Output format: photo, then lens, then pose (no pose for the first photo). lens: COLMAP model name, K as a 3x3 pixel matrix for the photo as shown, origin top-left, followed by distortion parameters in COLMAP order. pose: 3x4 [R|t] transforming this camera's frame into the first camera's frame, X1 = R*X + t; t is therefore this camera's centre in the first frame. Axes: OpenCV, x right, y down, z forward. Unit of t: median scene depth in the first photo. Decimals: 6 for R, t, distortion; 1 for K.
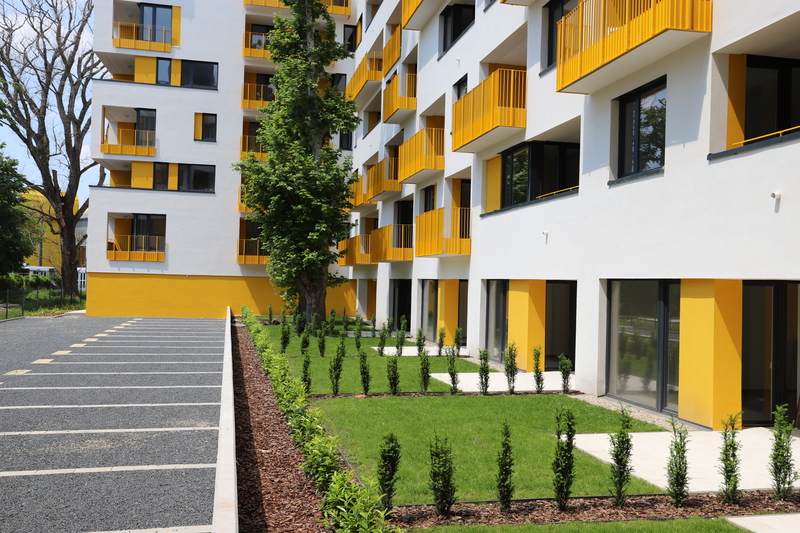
lens RADIAL K [[728.9, 0, 401.1], [0, 728.9, 271.2], [0, 0, 1]] dist [0.013593, 0.000000]
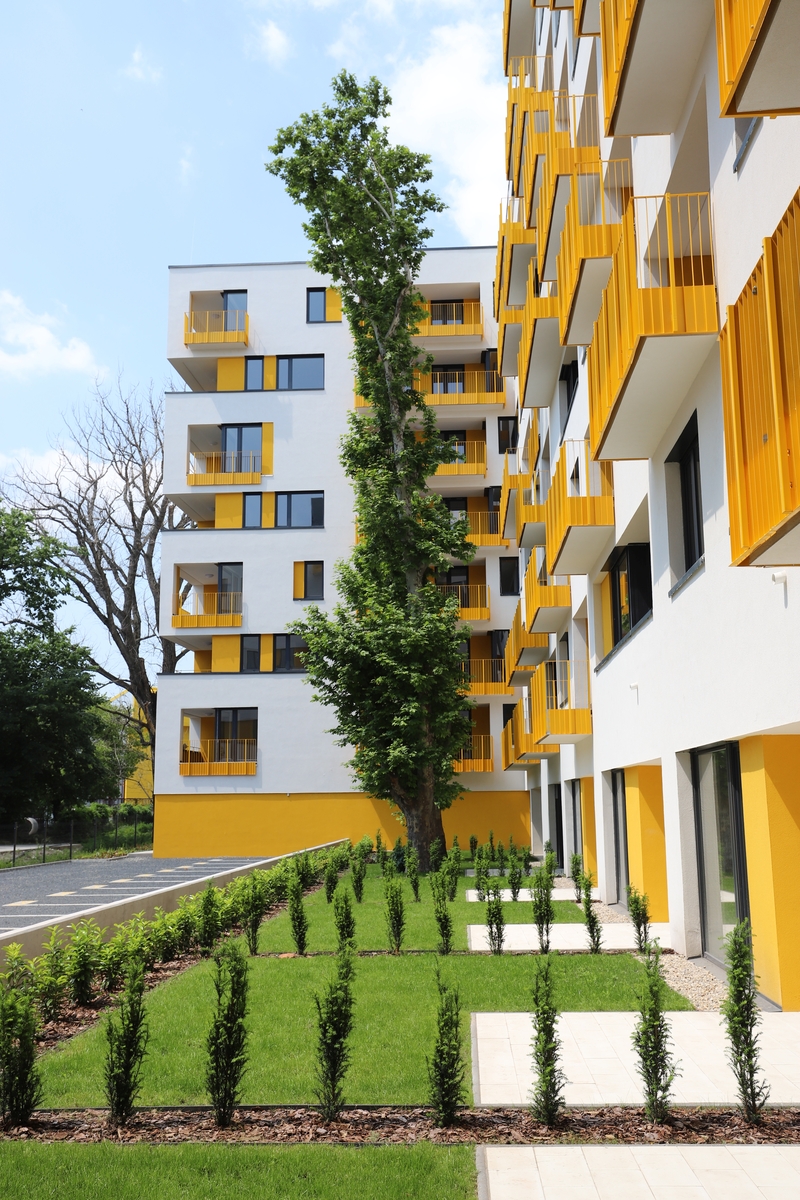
lens RADIAL K [[1093.4, 0, 402.9], [0, 1093.4, 599.3], [0, 0, 1]] dist [0.013593, 0.000000]
pose [[0.961223, -0.083493, -0.262829, 0.097874], [0.036906, 0.983440, -0.177434, 0.012240], [0.273291, 0.160854, 0.948387, 0.023371]]
